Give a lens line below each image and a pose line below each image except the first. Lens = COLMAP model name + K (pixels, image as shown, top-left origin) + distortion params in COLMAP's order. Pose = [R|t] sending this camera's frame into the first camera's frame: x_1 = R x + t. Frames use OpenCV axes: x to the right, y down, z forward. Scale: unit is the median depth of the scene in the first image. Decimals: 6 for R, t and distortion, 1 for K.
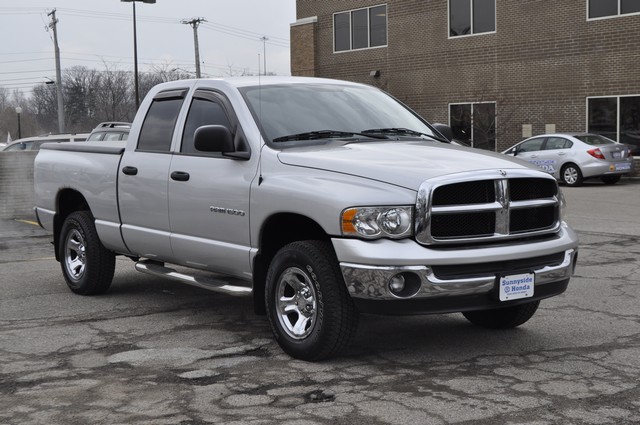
lens RADIAL K [[1055.7, 0, 320.0], [0, 1055.7, 212.5], [0, 0, 1]] dist [-0.046267, -0.070499]
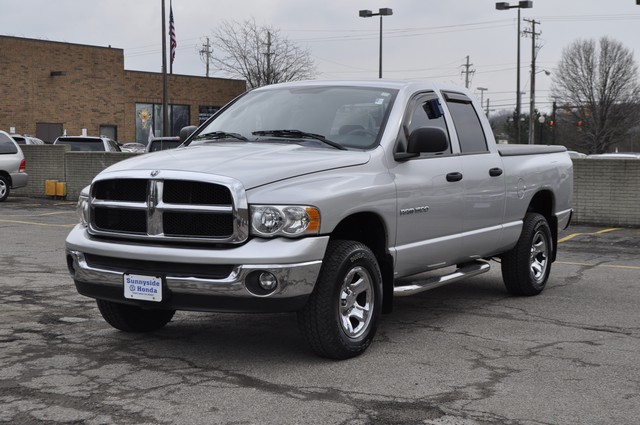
lens RADIAL K [[1122.8, 0, 320.0], [0, 1122.8, 212.5], [0, 0, 1]] dist [-0.030918, -0.077627]
pose [[0.374504, 0.074544, -0.924224, 1.219234], [-0.085867, 0.995268, 0.045480, -0.062603], [0.923241, 0.062328, 0.379133, 0.744631]]
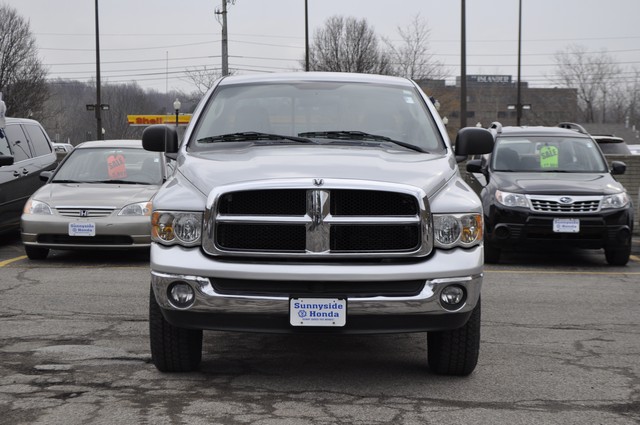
lens RADIAL K [[1379.4, 0, 320.0], [0, 1379.4, 212.5], [0, 0, 1]] dist [0.048293, -0.044389]
pose [[0.799771, 0.052067, -0.598043, 0.868675], [-0.063273, 0.997994, 0.002271, -0.015274], [0.596961, 0.036024, 0.801461, 0.074548]]
